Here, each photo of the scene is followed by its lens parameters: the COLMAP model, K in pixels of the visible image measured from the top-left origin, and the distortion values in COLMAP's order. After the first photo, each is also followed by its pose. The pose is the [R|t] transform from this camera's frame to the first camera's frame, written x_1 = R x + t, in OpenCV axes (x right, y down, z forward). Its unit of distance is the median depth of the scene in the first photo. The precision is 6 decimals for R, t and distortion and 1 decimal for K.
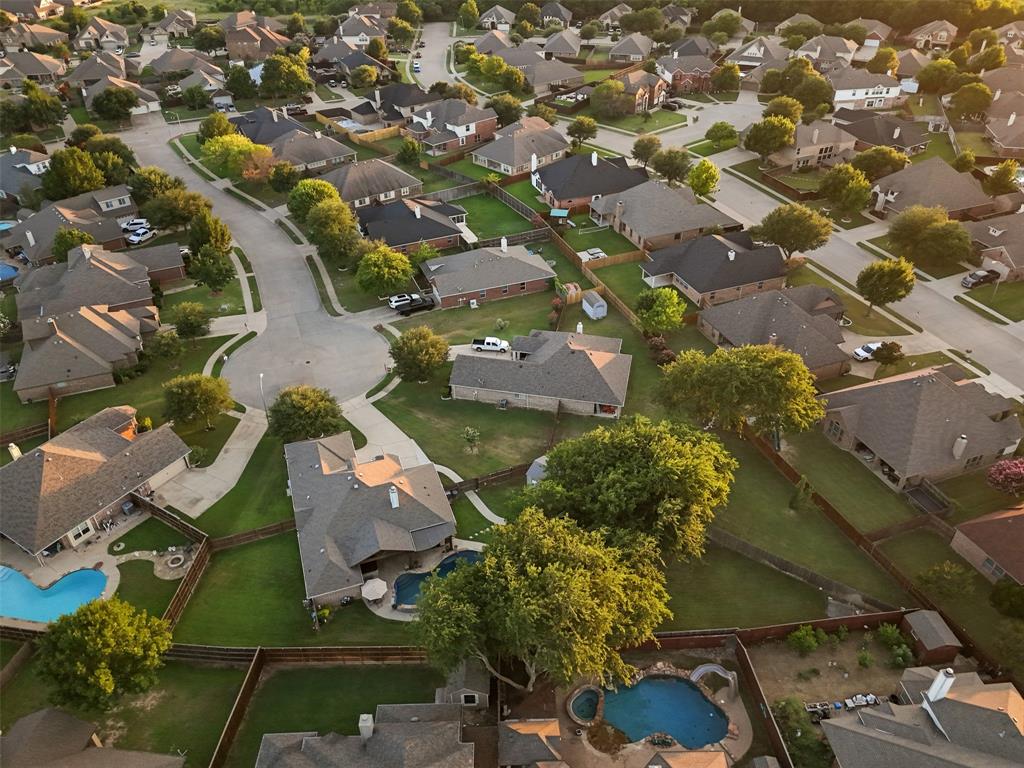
lens RADIAL K [[774.8, 0, 511.2], [0, 774.8, 362.9], [0, 0, 1]] dist [0.089571, -0.090506]
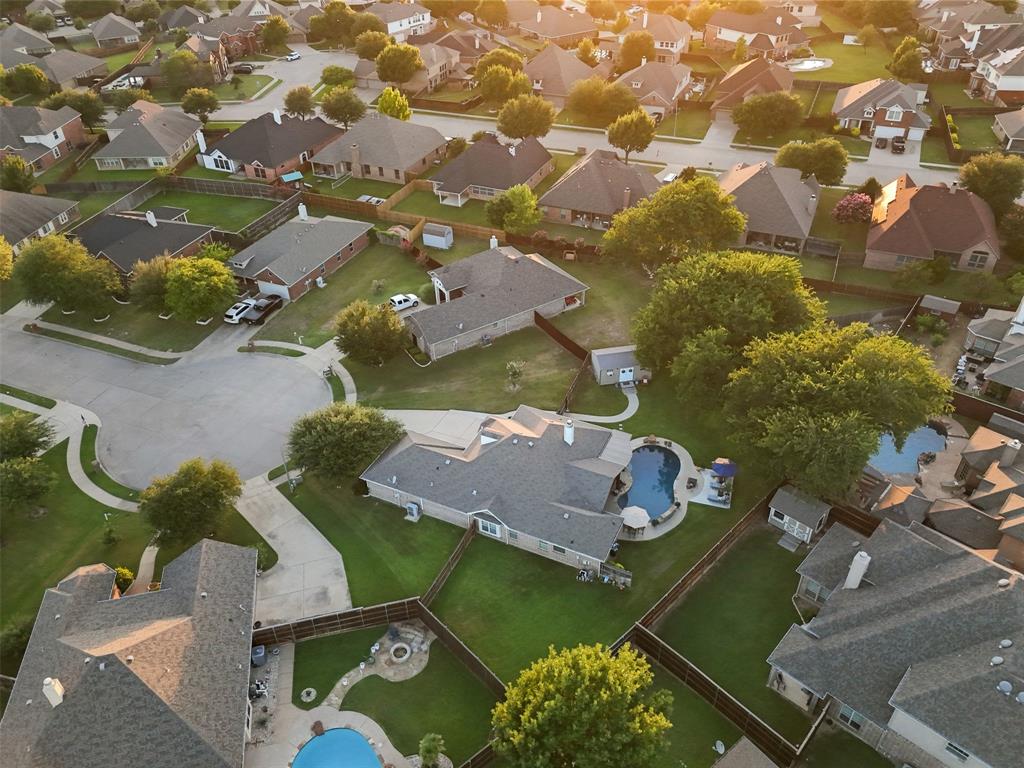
lens RADIAL K [[774.8, 0, 511.2], [0, 774.8, 362.9], [0, 0, 1]] dist [0.089571, -0.090506]
pose [[0.700626, -0.415063, 0.580384, -0.556975], [0.414604, 0.898810, 0.142284, -0.041712], [-0.580712, 0.140942, 0.801816, 0.268943]]
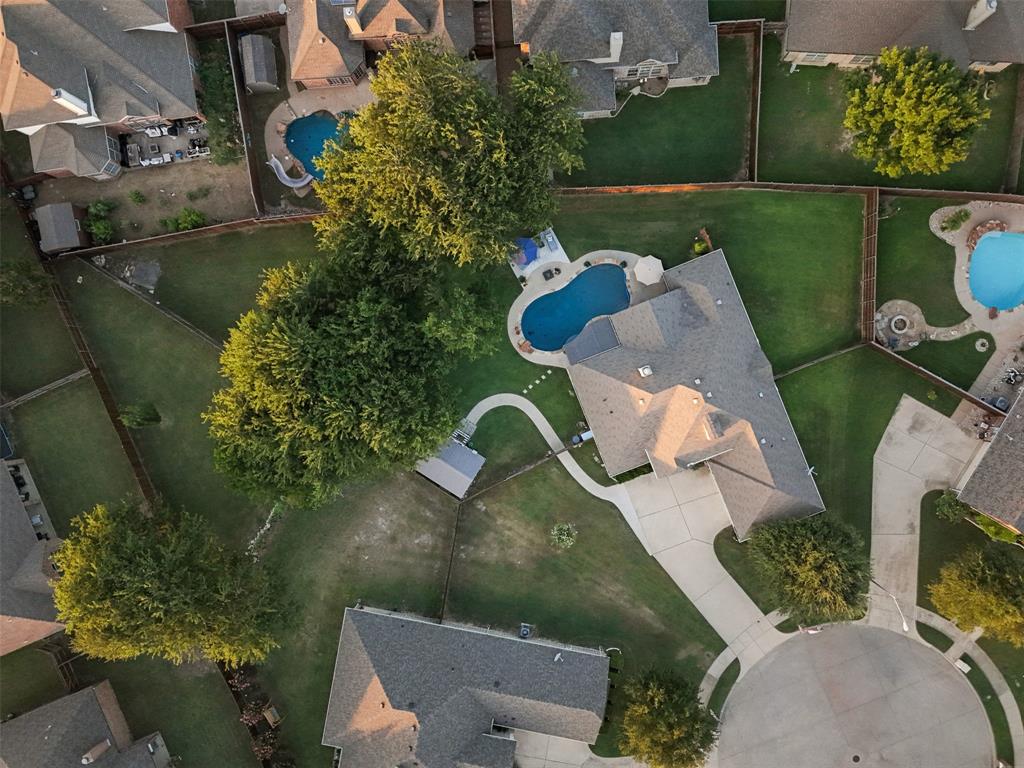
lens RADIAL K [[774.8, 0, 511.2], [0, 774.8, 362.9], [0, 0, 1]] dist [0.089571, -0.090506]
pose [[-0.997699, 0.045483, 0.050270, -0.045296], [0.015440, -0.569587, 0.821786, -0.389708], [0.066011, 0.820672, 0.567575, 0.446107]]
